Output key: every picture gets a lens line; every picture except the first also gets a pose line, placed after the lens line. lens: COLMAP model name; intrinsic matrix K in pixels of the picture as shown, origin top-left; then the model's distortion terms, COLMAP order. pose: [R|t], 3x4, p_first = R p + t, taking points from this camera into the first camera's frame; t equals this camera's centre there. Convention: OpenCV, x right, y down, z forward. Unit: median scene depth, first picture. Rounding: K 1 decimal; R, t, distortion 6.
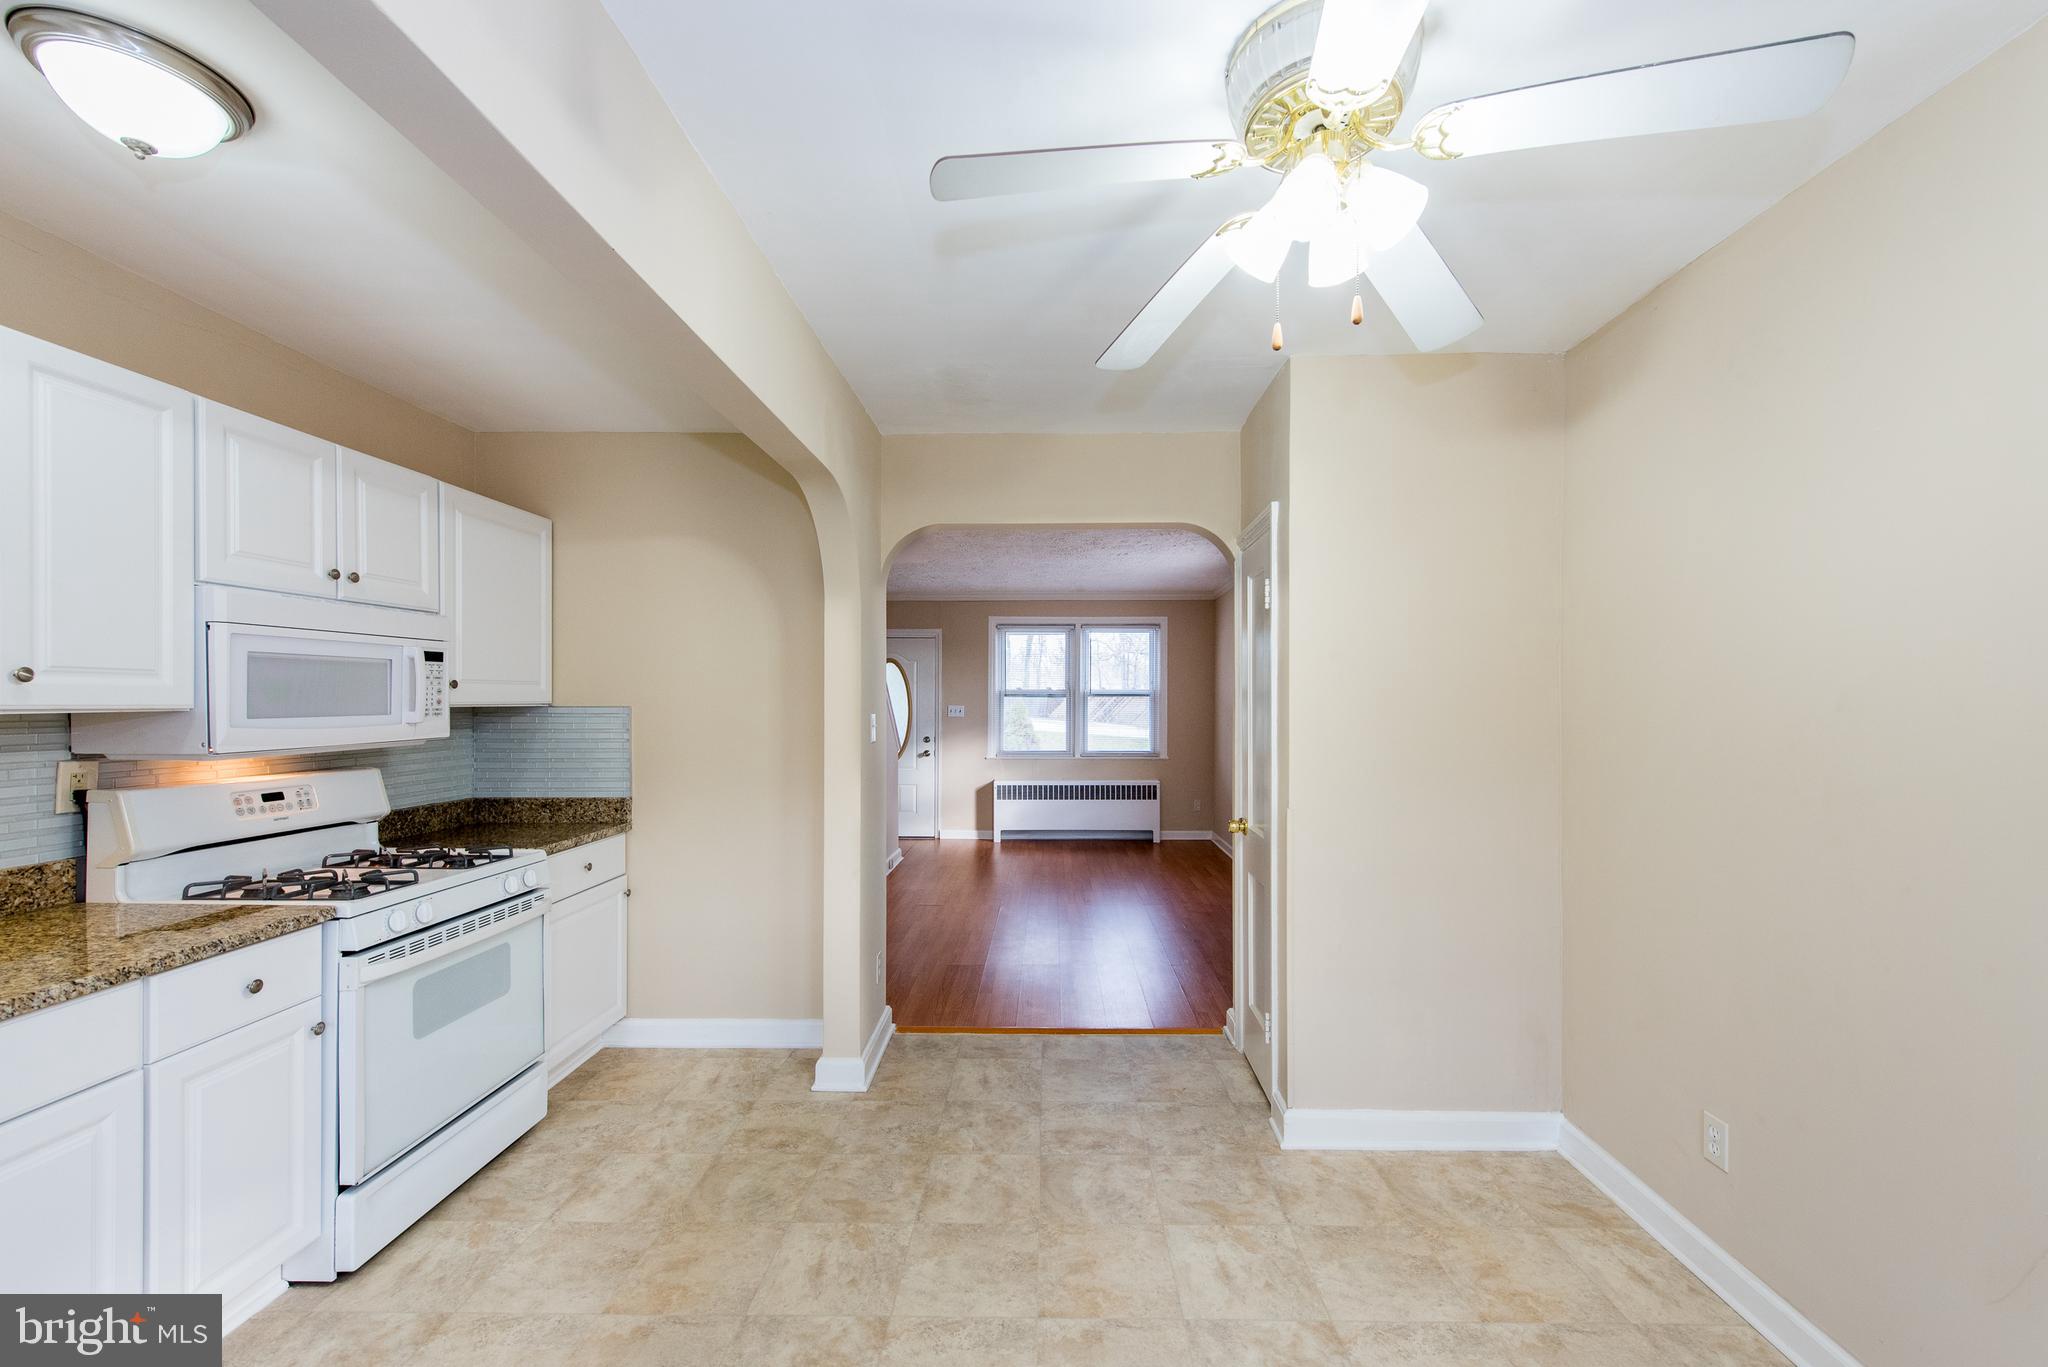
lens RADIAL K [[811.5, 0, 1027.6], [0, 811.5, 704.9], [0, 0, 1]] dist [0.016085, -0.000670]
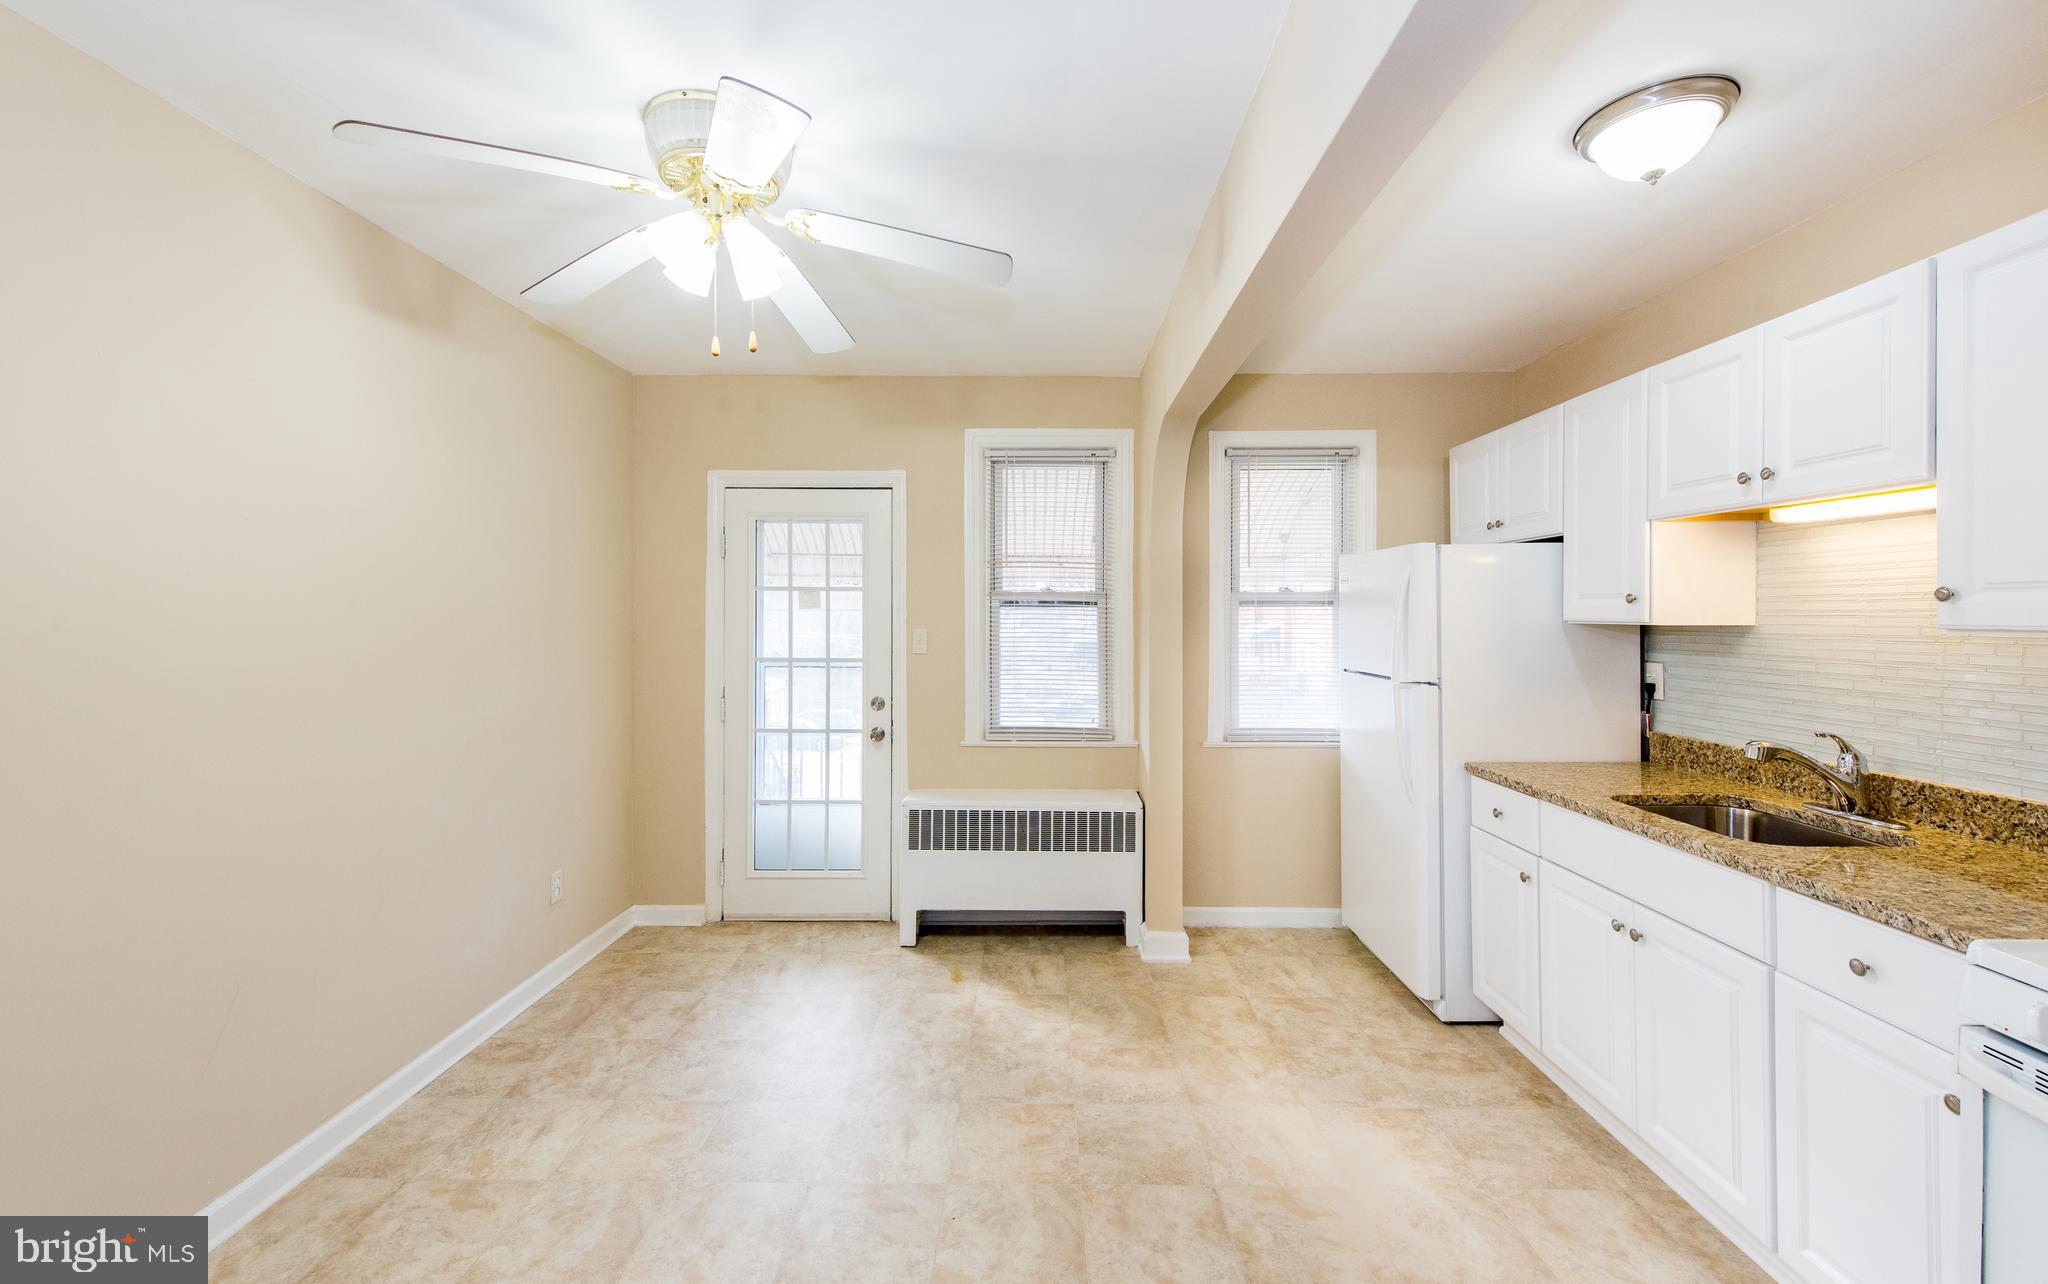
lens RADIAL K [[832.2, 0, 1046.0], [0, 832.2, 608.4], [0, 0, 1]] dist [0.006514, -0.002418]
pose [[-0.999407, 0.004457, -0.034141, -0.065662], [0.004599, 0.999981, -0.004078, -0.011962], [0.034122, -0.004232, -0.999409, 1.216390]]
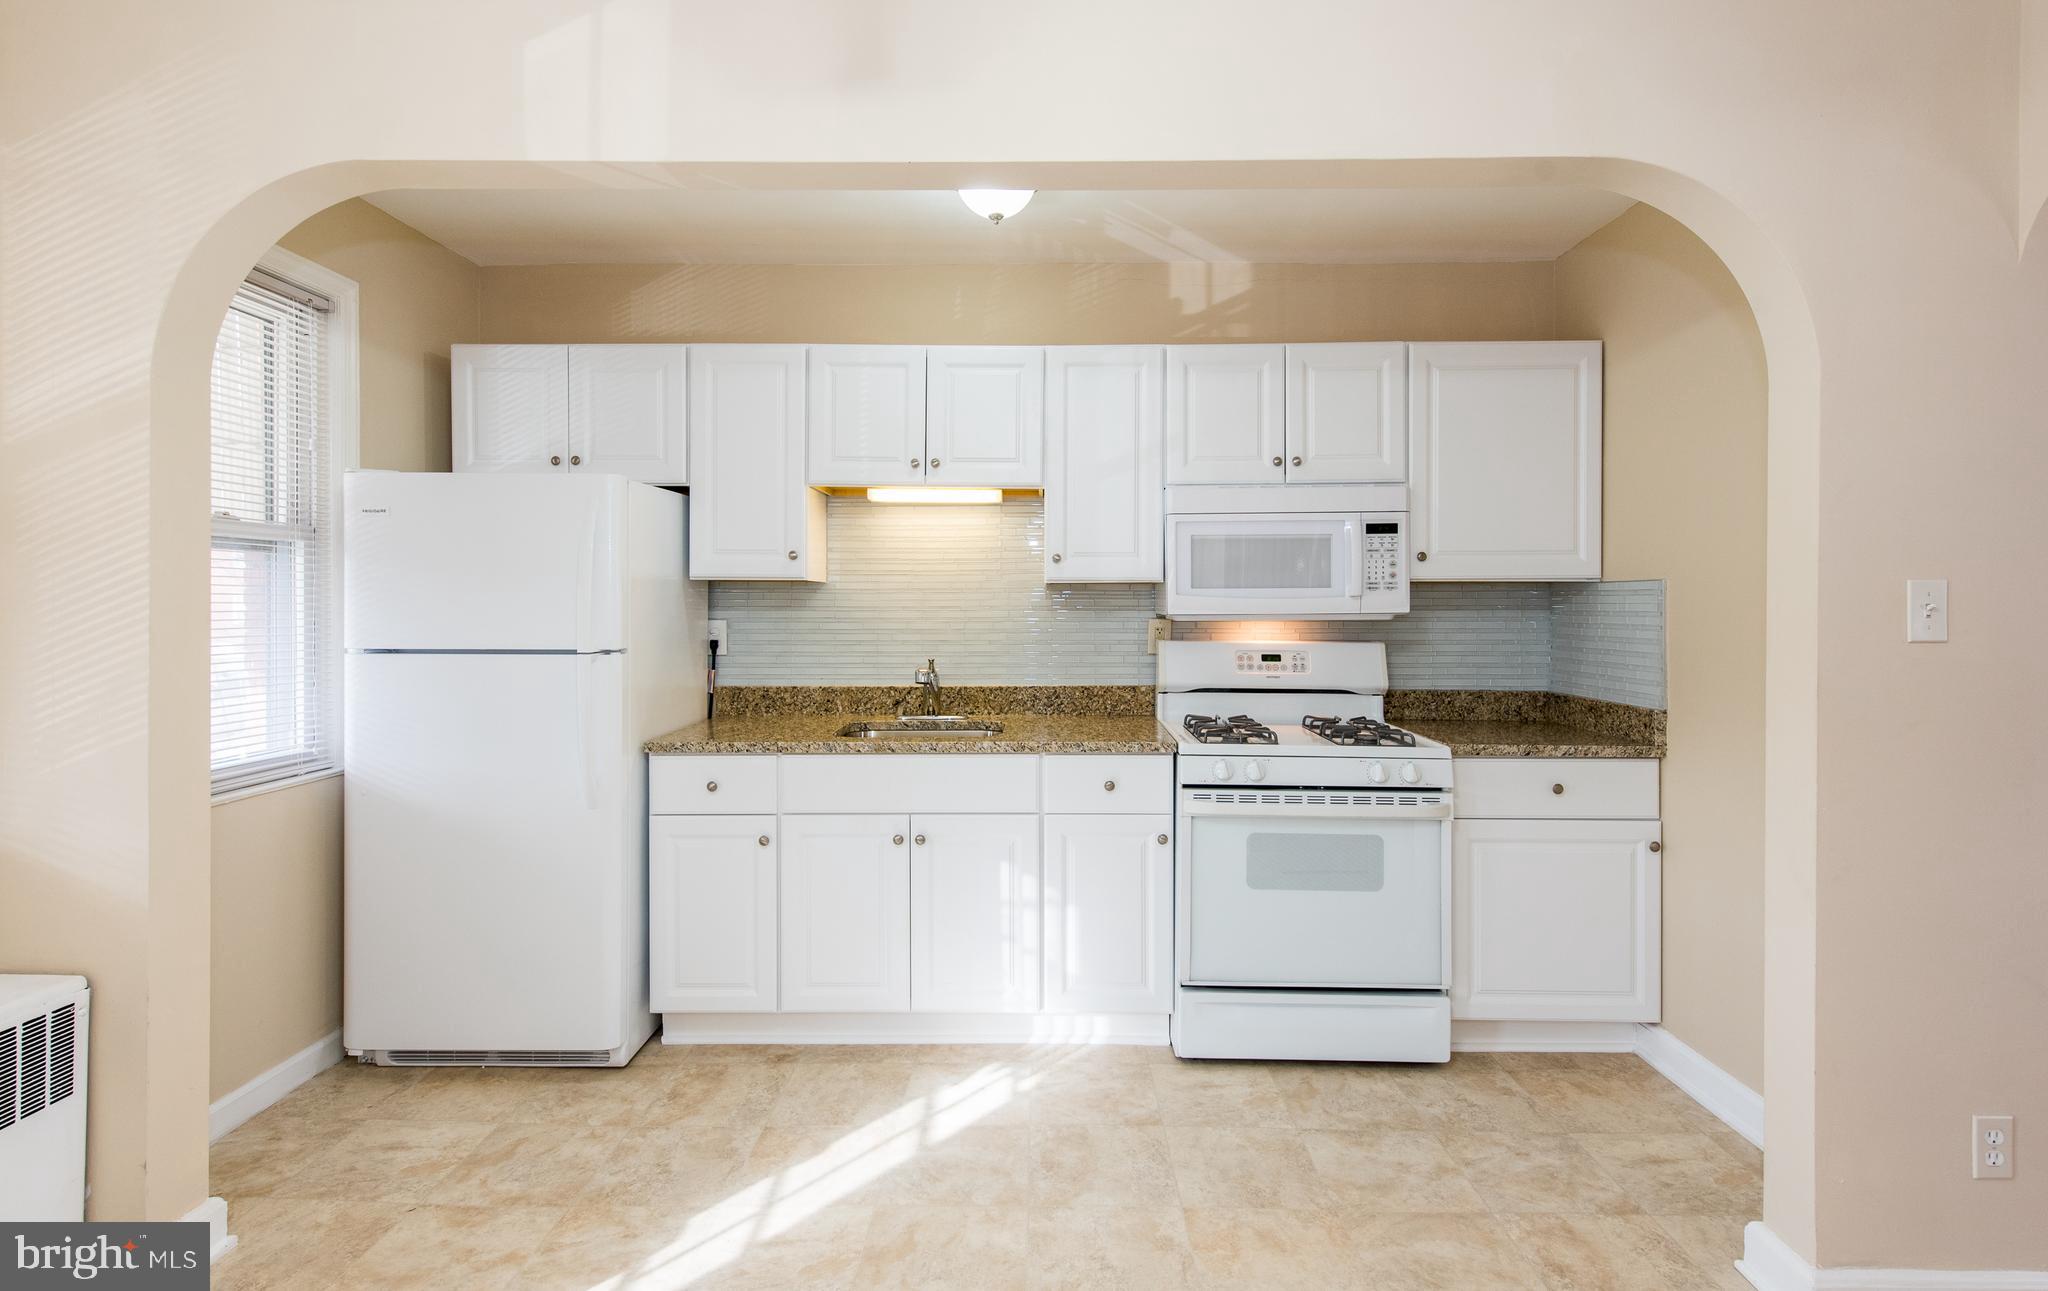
lens RADIAL K [[996.3, 0, 1029.9], [0, 996.3, 600.1], [0, 0, 1]] dist [0.023044, -0.002295]
pose [[0.032310, 0.001465, -0.999477, 0.448895], [-0.005330, 0.999985, 0.001293, 0.026433], [0.999464, 0.005286, 0.032317, 0.551097]]
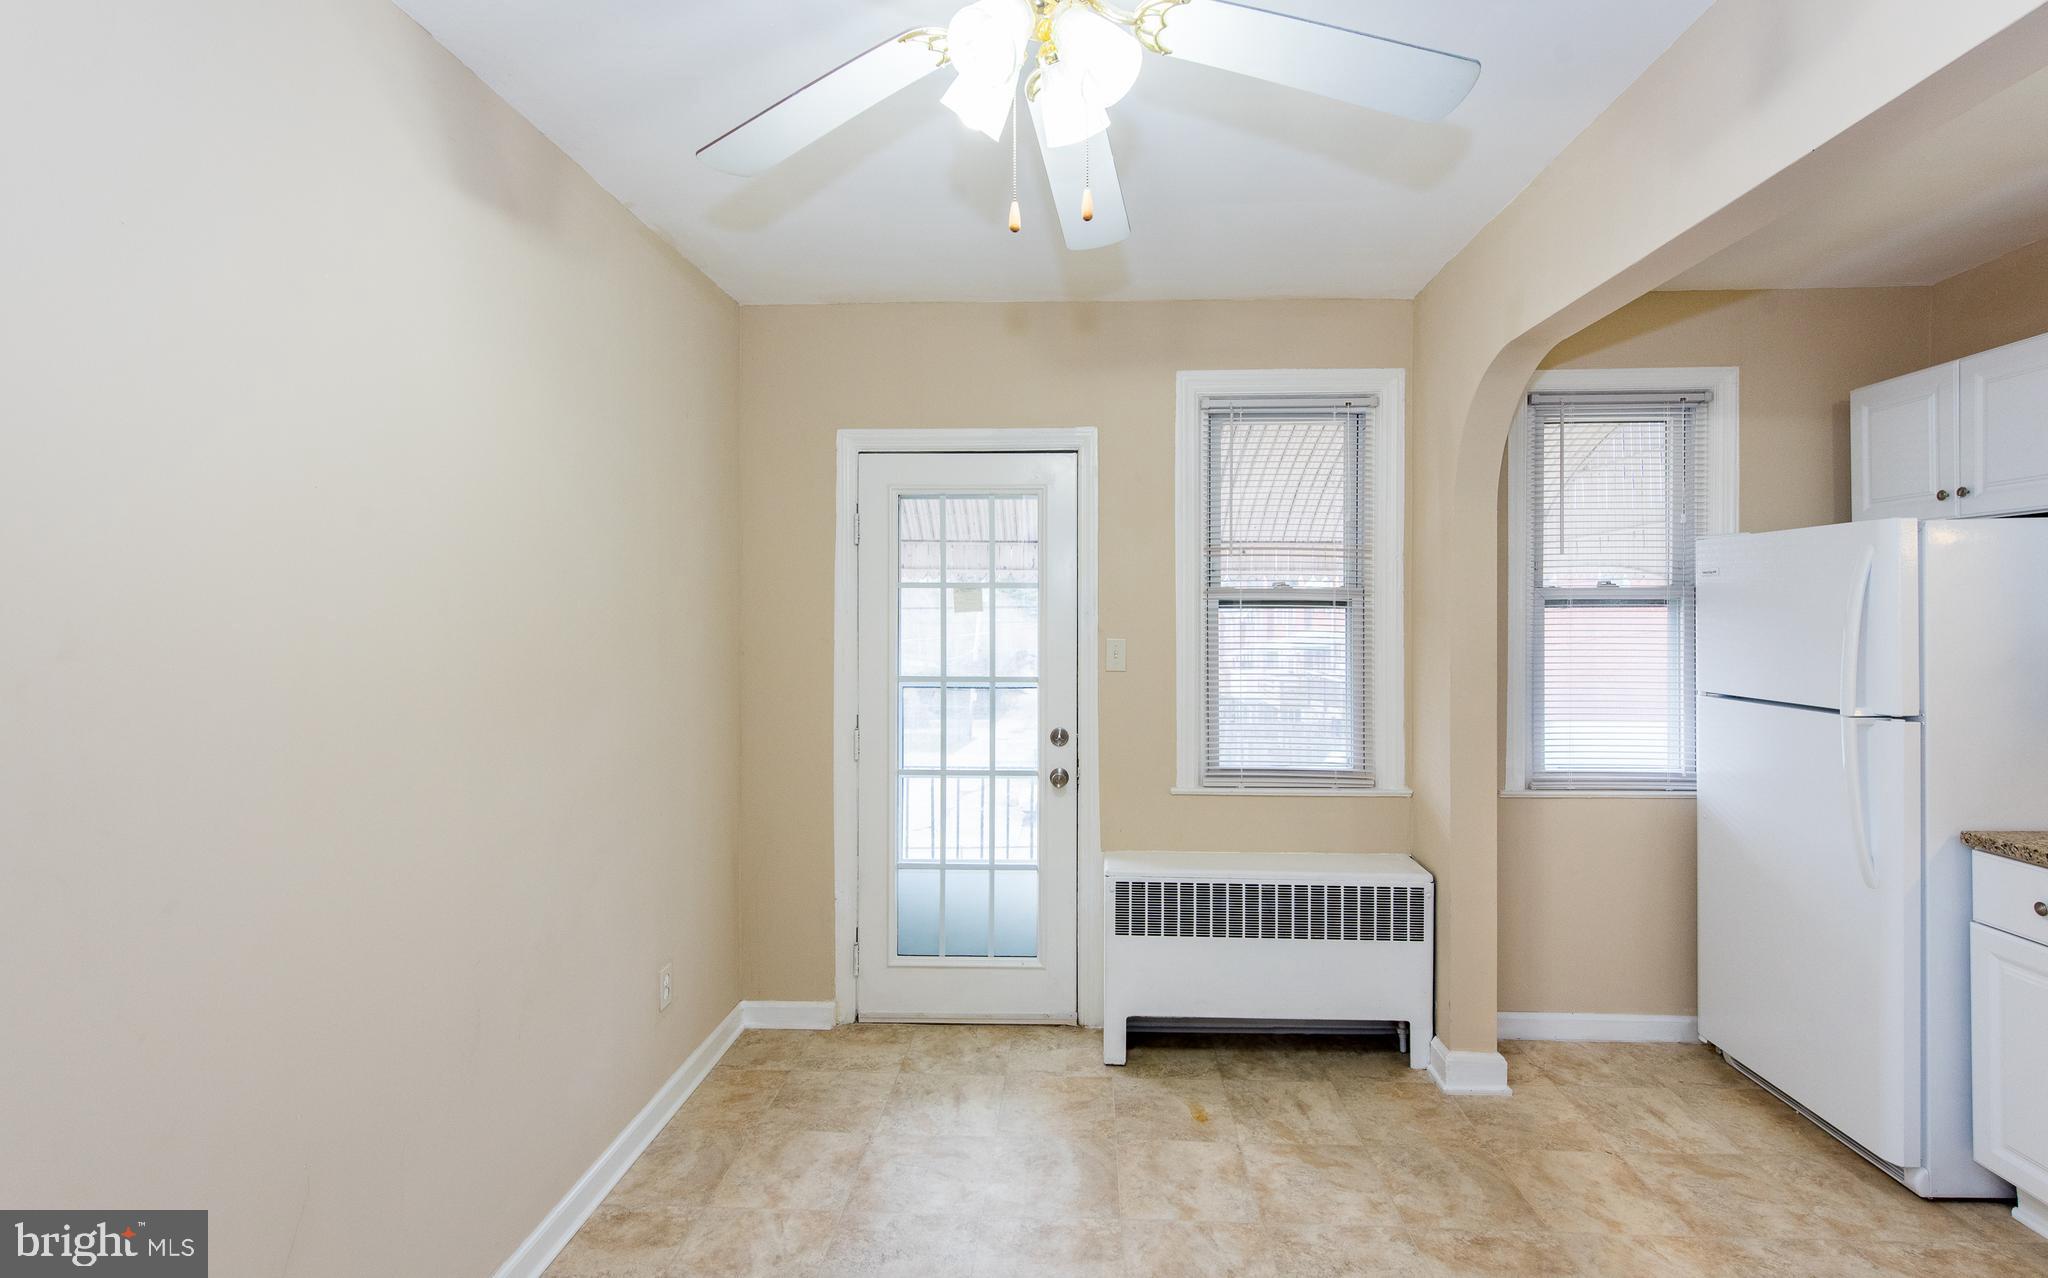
lens RADIAL K [[960.5, 0, 1053.1], [0, 960.5, 611.6], [0, 0, 1]] dist [0.006015, -0.003423]
pose [[-0.999974, 0.006752, -0.002548, 0.174778], [0.006746, 0.999974, 0.002381, -0.020966], [0.002564, 0.002364, -0.999994, 1.028893]]
